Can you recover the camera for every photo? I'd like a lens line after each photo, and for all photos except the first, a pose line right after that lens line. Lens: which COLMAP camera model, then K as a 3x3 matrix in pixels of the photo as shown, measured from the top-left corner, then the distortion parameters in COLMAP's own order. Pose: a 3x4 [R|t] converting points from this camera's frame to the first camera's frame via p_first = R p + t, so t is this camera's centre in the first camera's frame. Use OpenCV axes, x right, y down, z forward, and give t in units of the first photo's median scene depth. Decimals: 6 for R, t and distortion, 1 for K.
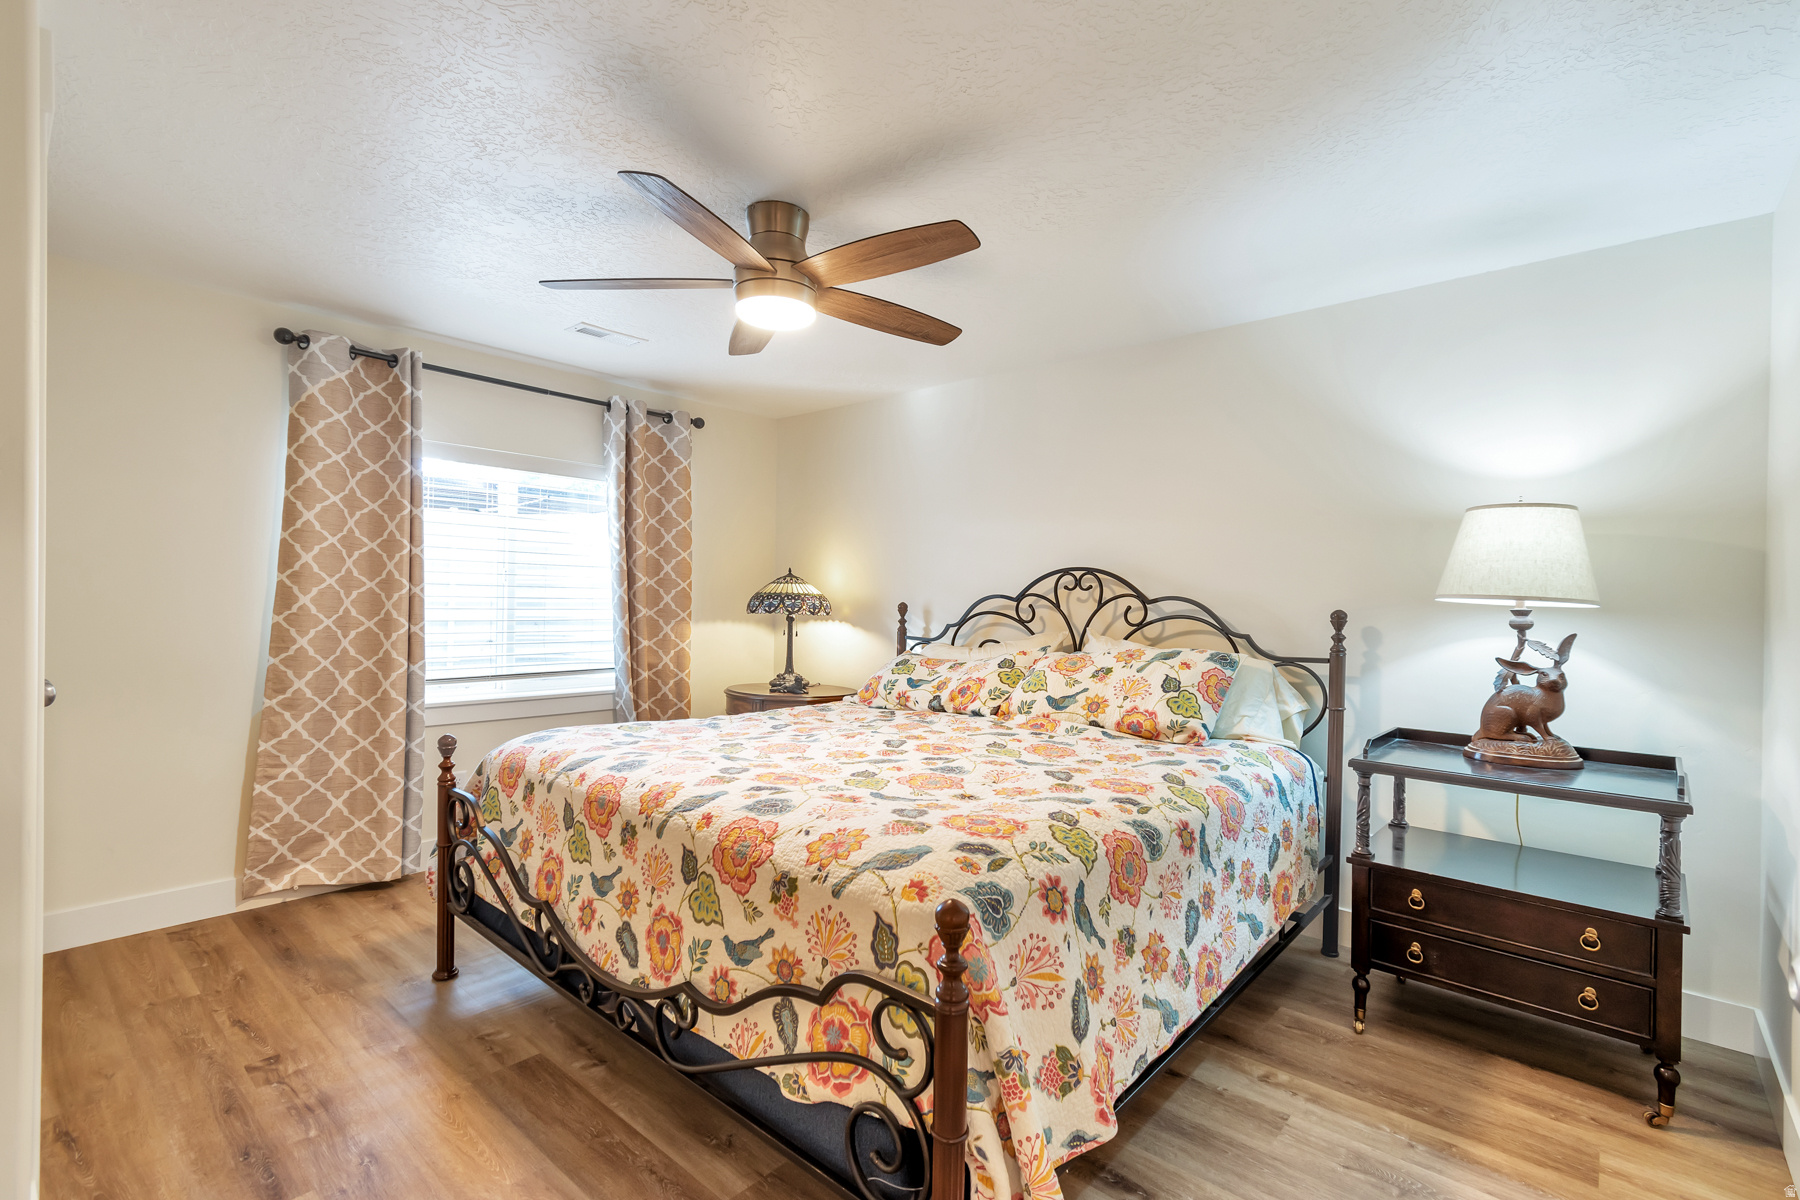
lens RADIAL K [[799.5, 0, 902.7], [0, 799.5, 605.5], [0, 0, 1]] dist [0.002388, -0.000975]
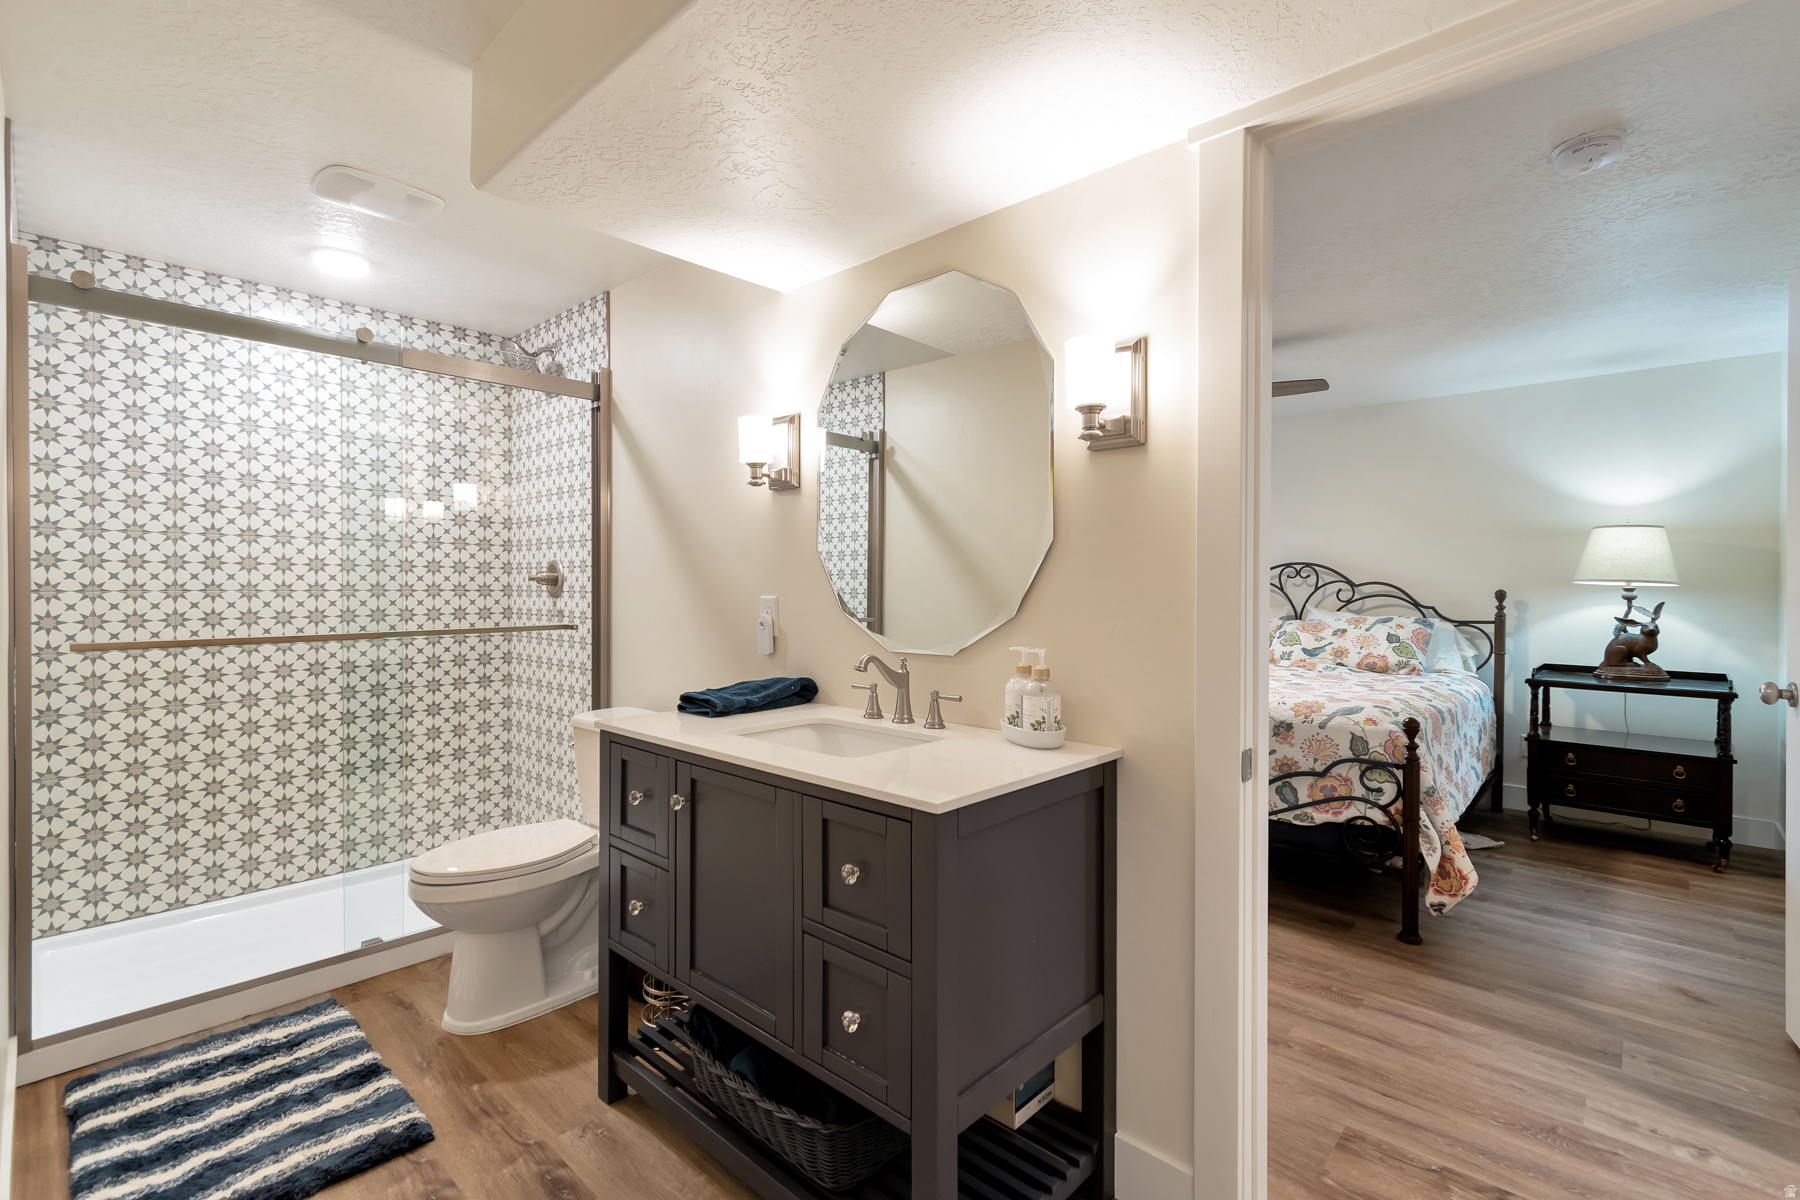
lens RADIAL K [[799.5, 0, 898.5], [0, 799.5, 594.2], [0, 0, 1]] dist [0.002388, -0.000975]
pose [[0.999746, -0.010819, -0.019750, -0.706190], [0.010873, 0.999938, 0.002596, -0.002225], [0.019720, -0.002810, 0.999802, -0.685833]]
